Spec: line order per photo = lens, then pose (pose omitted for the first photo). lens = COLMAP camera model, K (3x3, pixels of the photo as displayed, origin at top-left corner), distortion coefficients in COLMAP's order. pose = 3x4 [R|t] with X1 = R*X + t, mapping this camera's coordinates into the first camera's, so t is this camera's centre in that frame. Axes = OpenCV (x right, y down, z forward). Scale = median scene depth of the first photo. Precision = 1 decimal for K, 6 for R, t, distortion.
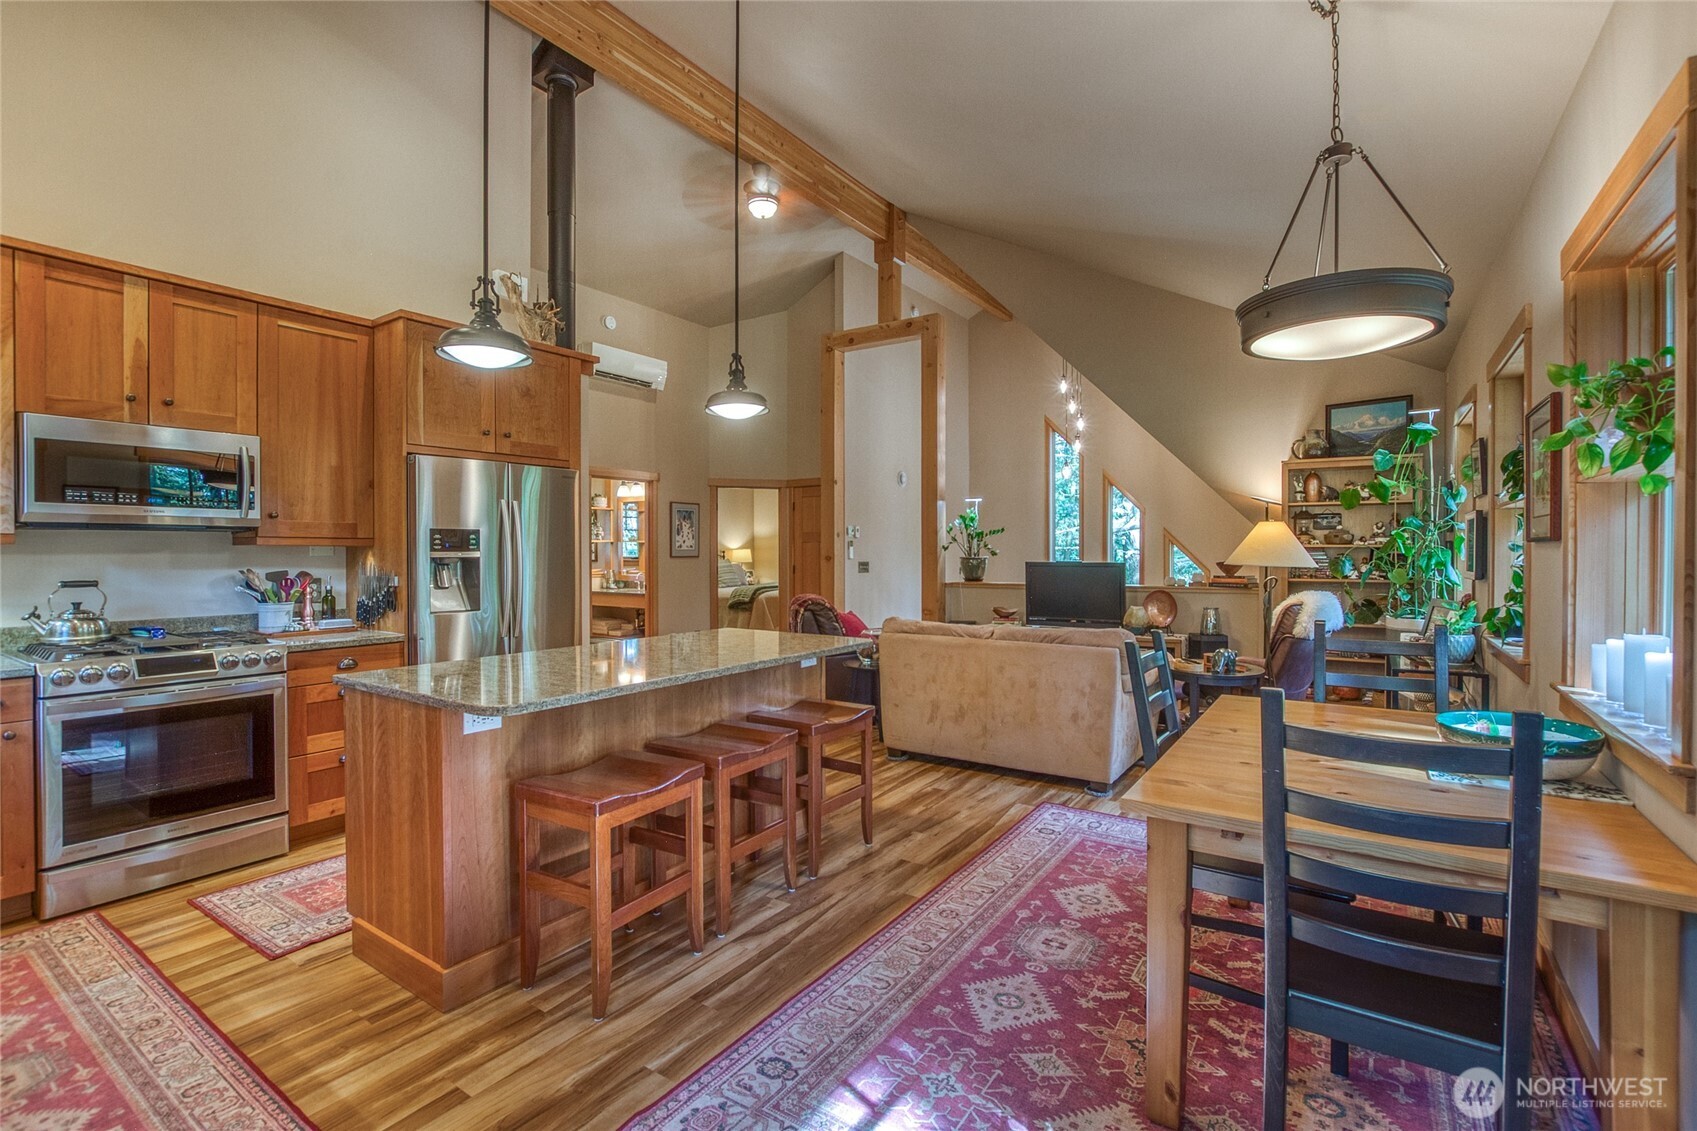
lens RADIAL K [[777.3, 0, 884.1], [0, 777.3, 560.1], [0, 0, 1]] dist [-0.032864, 0.000036]
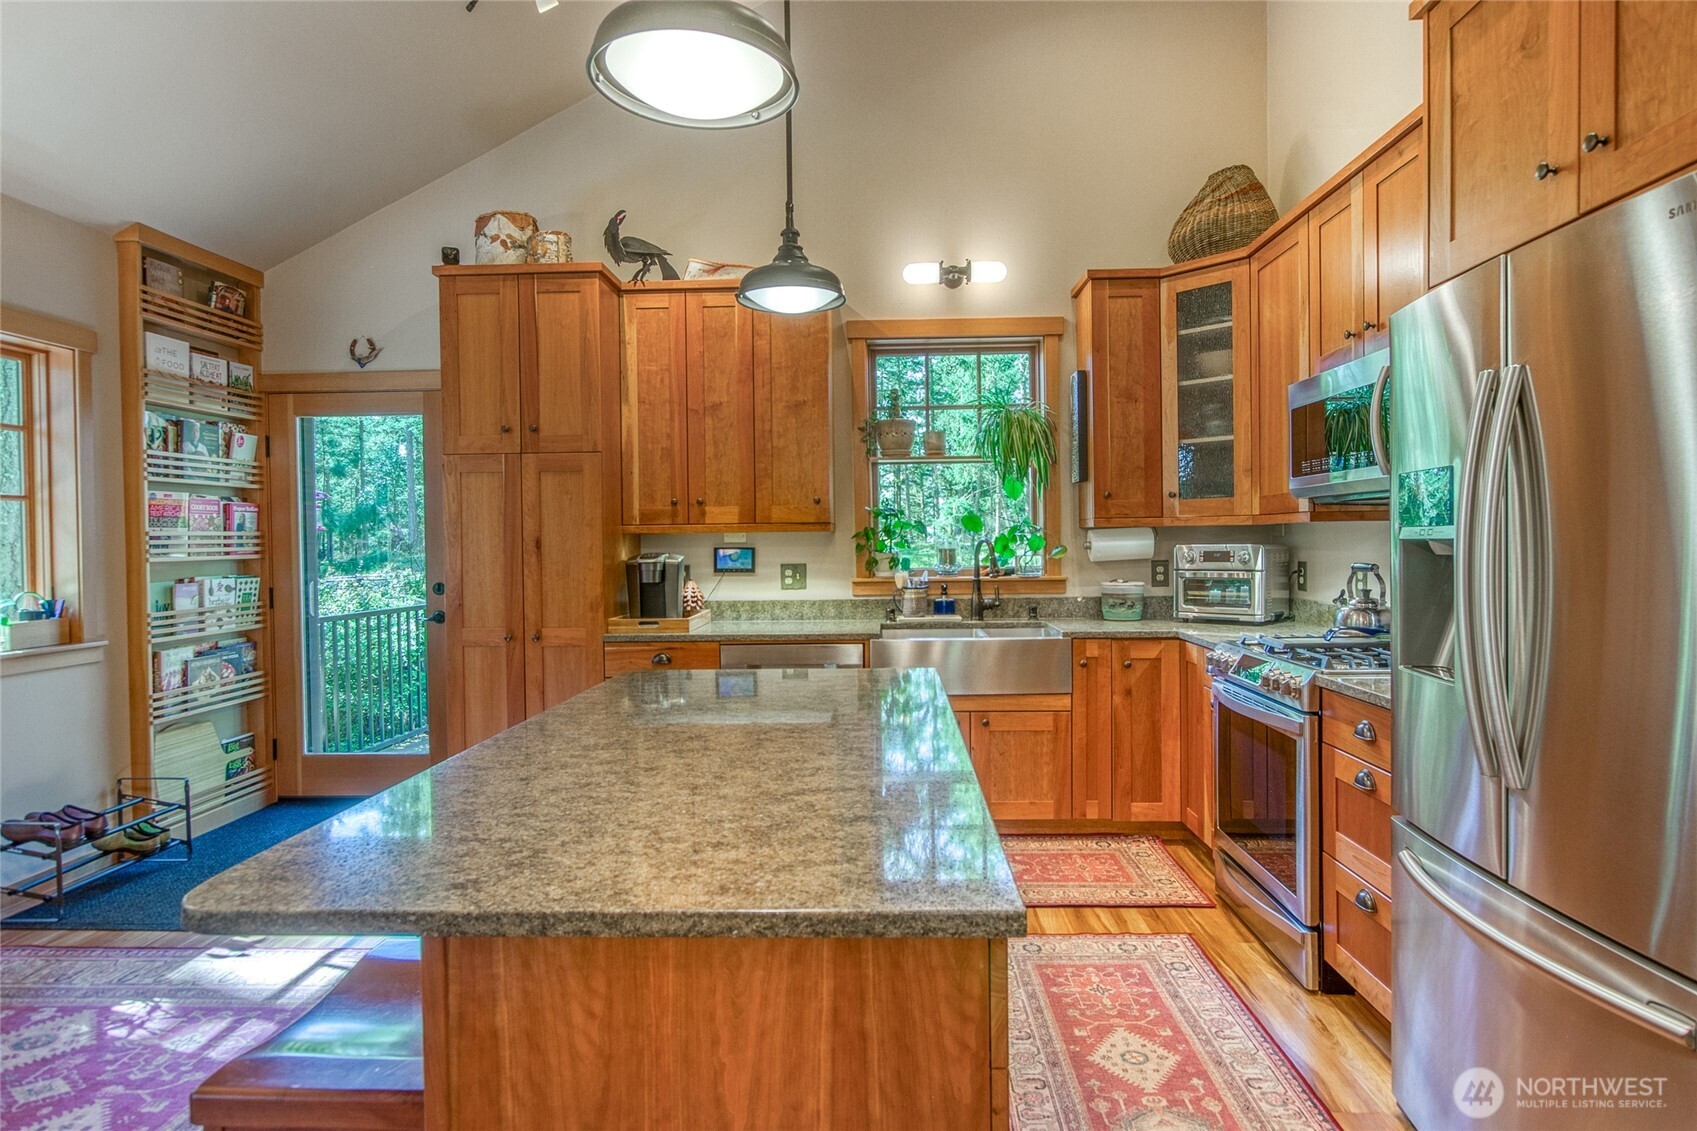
lens RADIAL K [[909.1, 0, 853.9], [0, 909.1, 549.1], [0, 0, 1]] dist [-0.007360, 0.000390]
pose [[-0.860662, 0.017159, -0.508888, -0.024621], [0.008357, 0.999773, 0.019578, -0.005178], [0.509108, 0.012597, -0.860610, 0.622482]]
